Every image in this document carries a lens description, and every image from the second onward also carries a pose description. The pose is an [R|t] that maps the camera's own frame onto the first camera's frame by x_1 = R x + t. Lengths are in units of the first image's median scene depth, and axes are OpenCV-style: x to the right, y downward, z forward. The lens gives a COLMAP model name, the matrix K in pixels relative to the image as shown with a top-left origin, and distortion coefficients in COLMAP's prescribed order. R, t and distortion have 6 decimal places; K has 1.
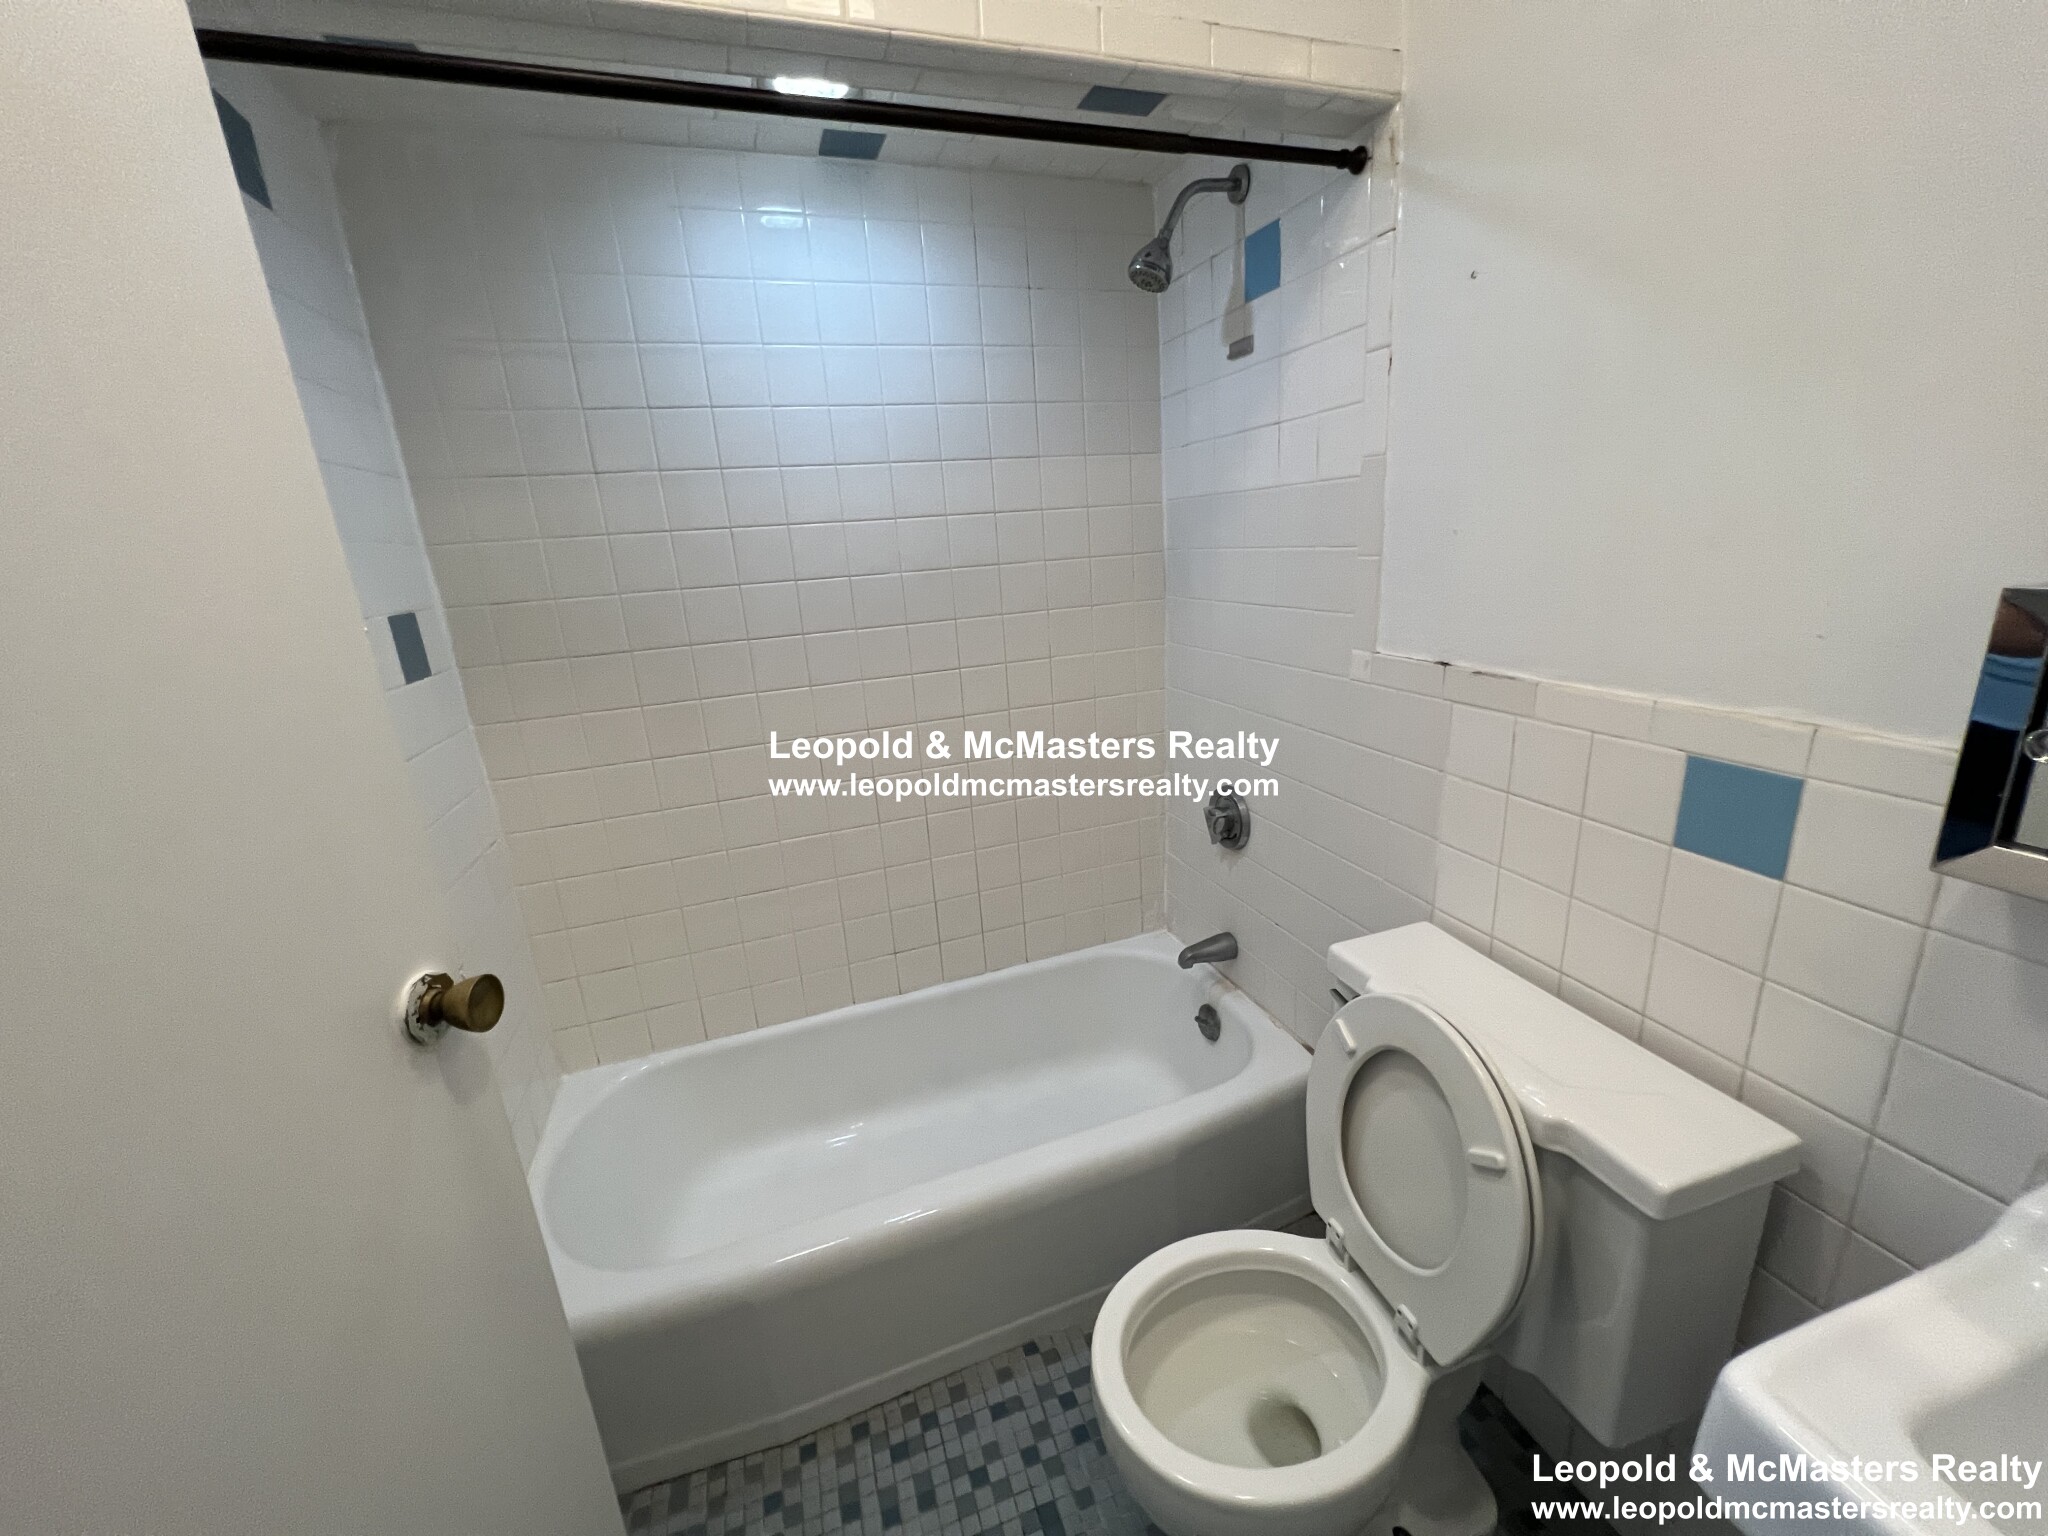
lens RADIAL K [[815.5, 0, 1031.5], [0, 815.5, 770.5], [0, 0, 1]] dist [-0.000450, -0.000748]
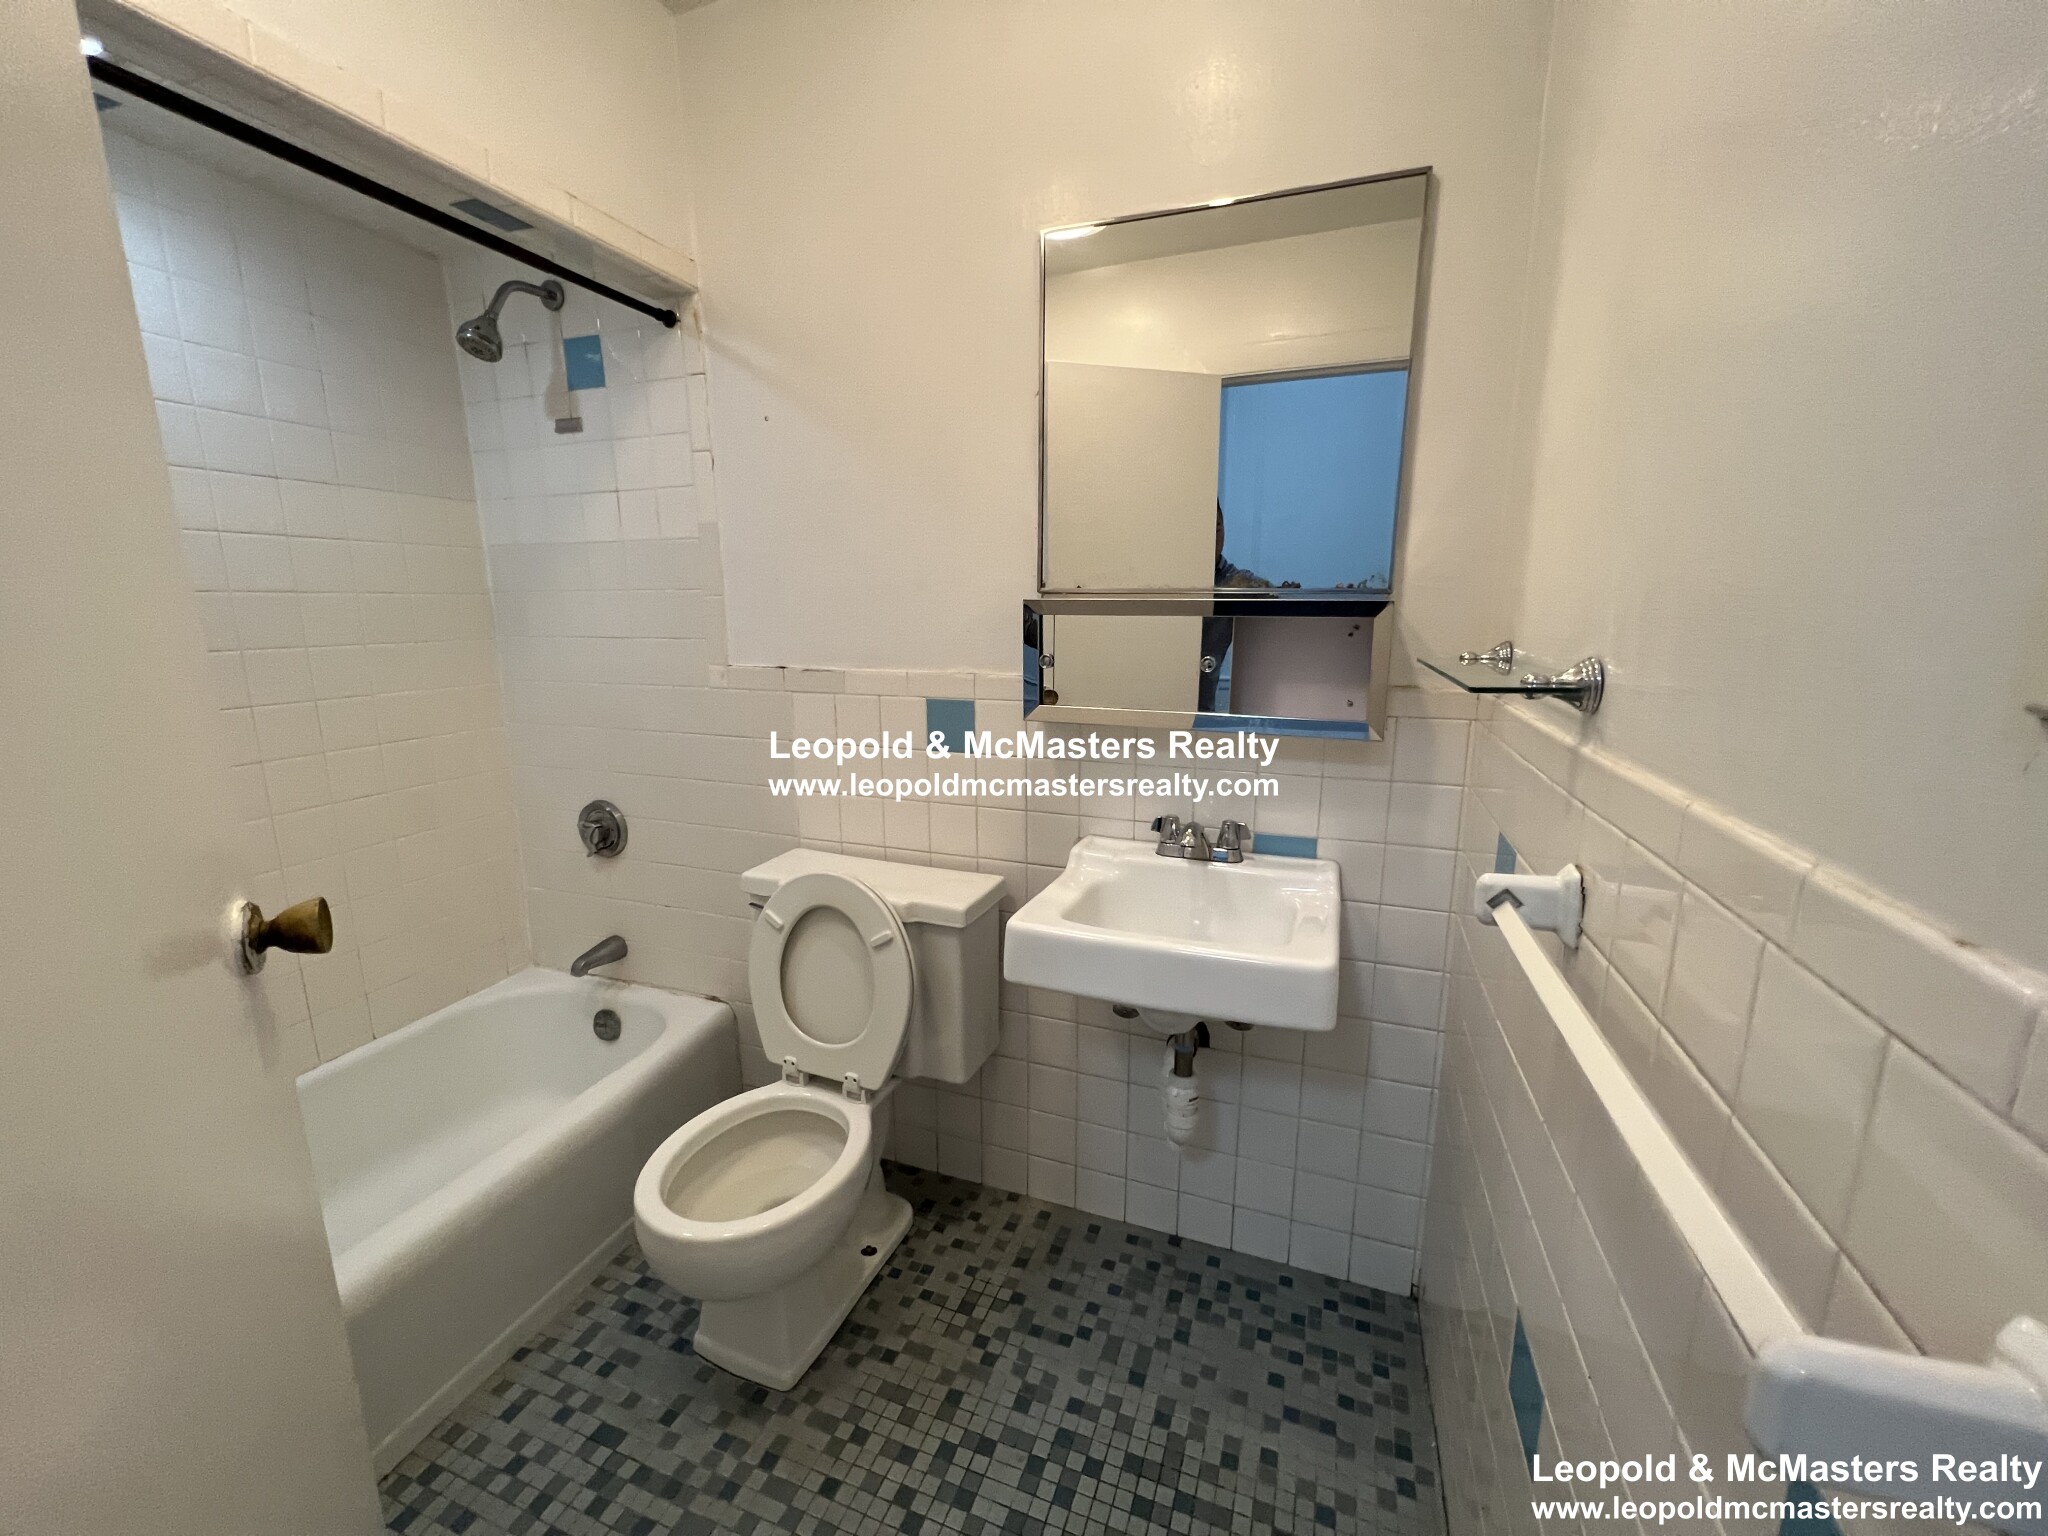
lens RADIAL K [[815.5, 0, 1024.7], [0, 815.5, 766.0], [0, 0, 1]] dist [-0.000450, -0.000748]
pose [[0.634195, -0.088905, 0.768045, -0.323603], [0.178355, 0.983398, -0.033439, 0.153017], [-0.752321, 0.158191, 0.639523, -0.218729]]
